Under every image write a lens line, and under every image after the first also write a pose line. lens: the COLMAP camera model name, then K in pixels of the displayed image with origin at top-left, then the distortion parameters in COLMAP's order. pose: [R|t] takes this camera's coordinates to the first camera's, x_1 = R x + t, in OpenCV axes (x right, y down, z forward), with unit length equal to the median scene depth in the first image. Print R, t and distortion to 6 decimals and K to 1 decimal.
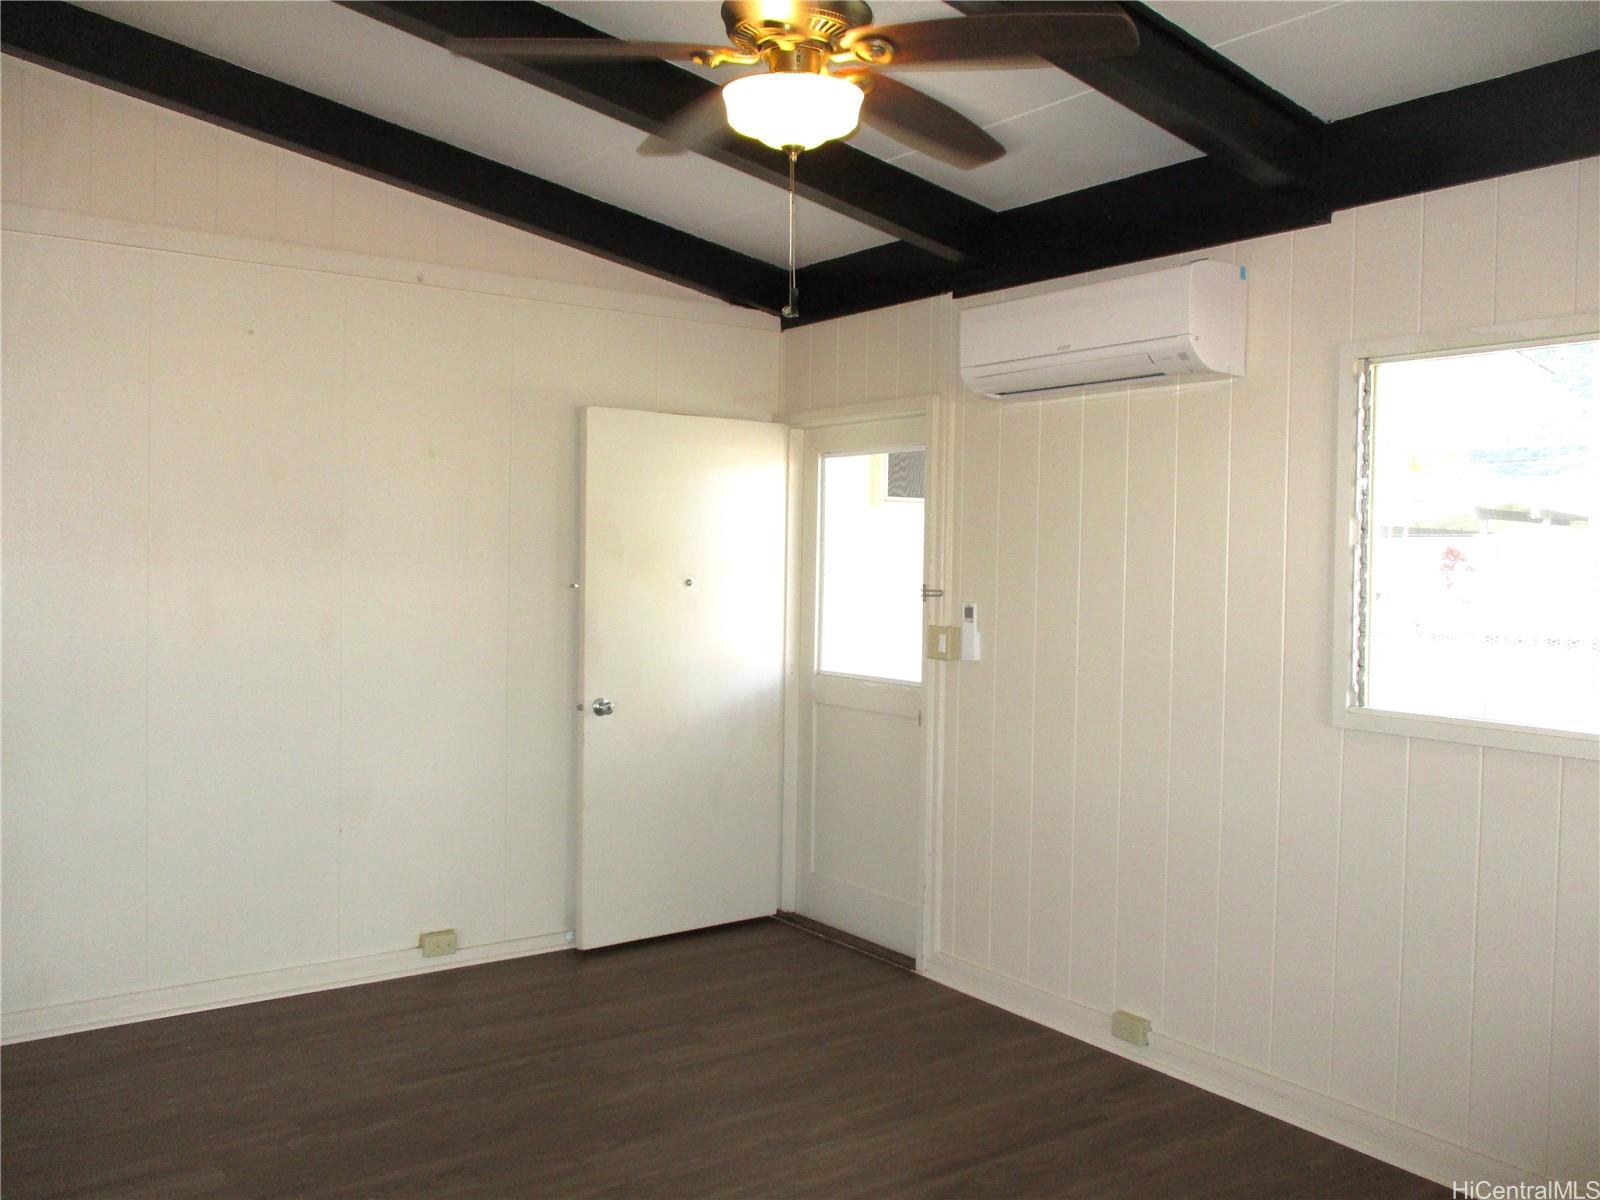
lens RADIAL K [[1323.4, 0, 800.0], [0, 1323.4, 600.0], [0, 0, 1]] dist [-0.033113, 0.011665]
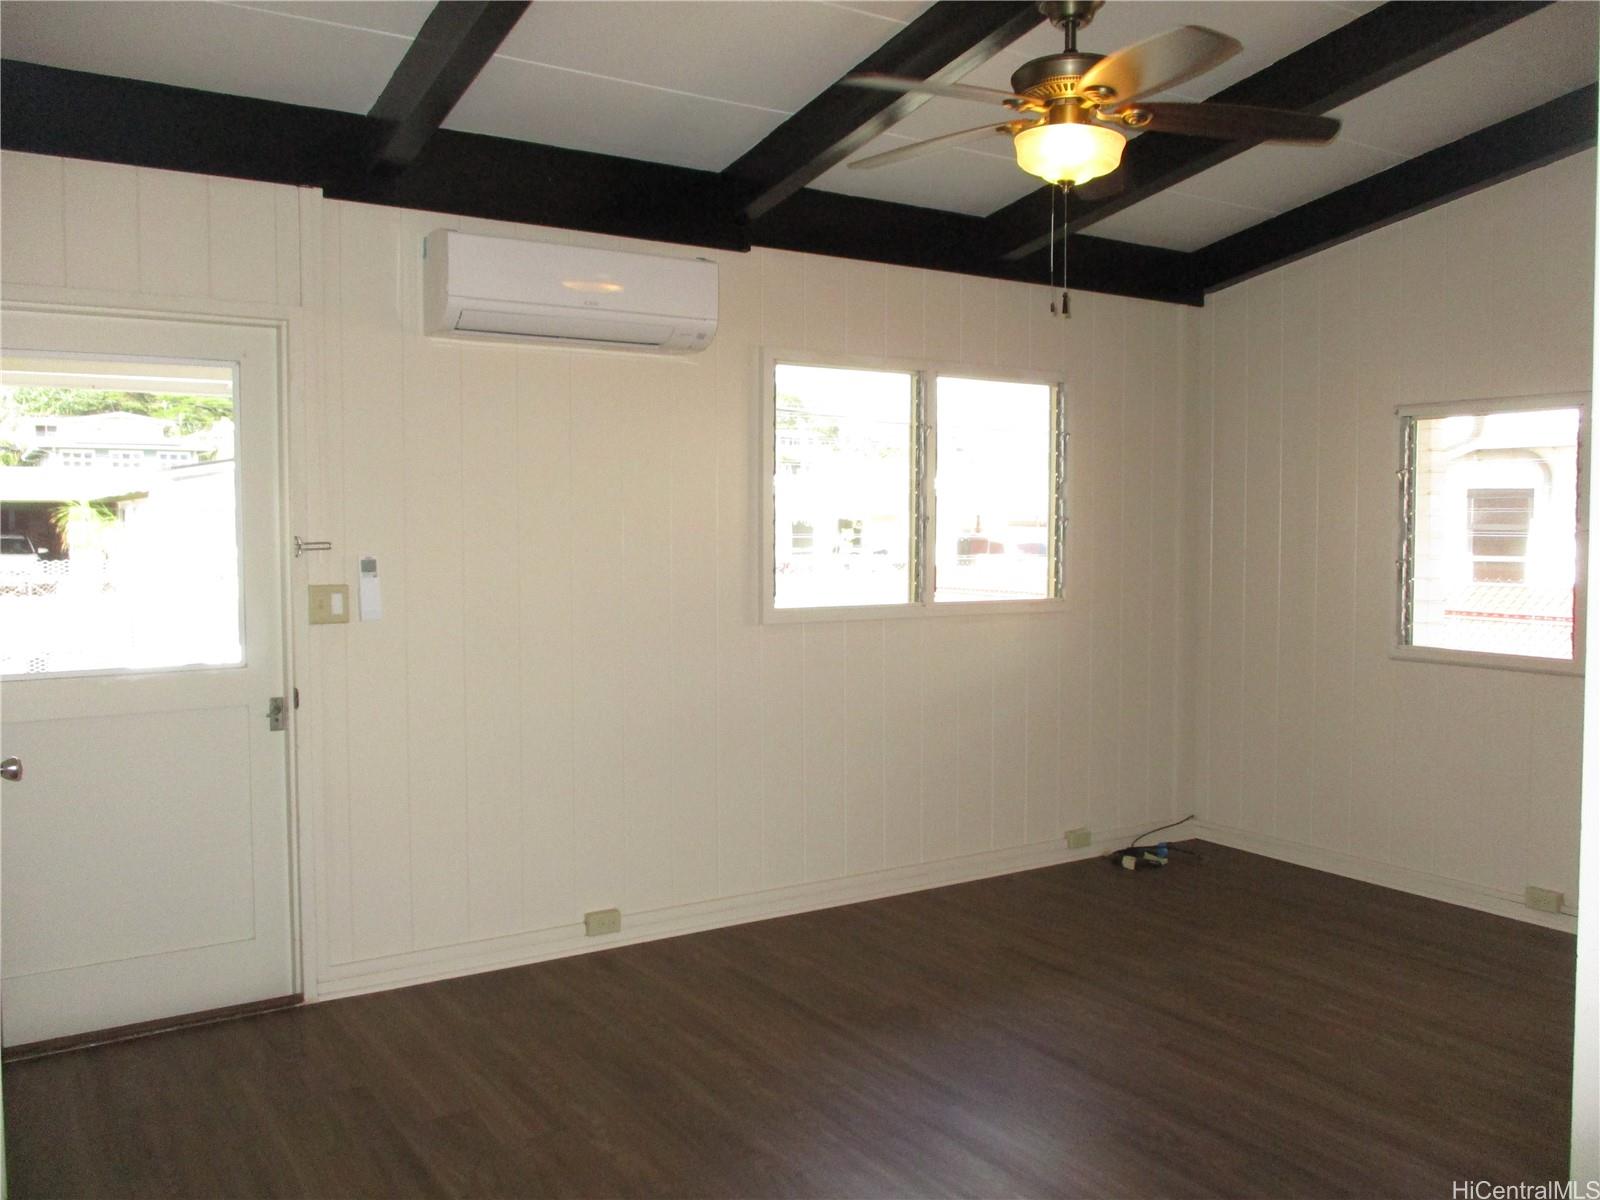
lens RADIAL K [[1350.1, 0, 800.0], [0, 1350.1, 600.0], [0, 0, 1]] dist [-0.016668, 0.003970]
pose [[0.053565, -0.073964, 0.995821, -0.879489], [0.033911, 0.996813, 0.072213, -0.026897], [-0.997988, 0.029901, 0.055902, 0.778699]]
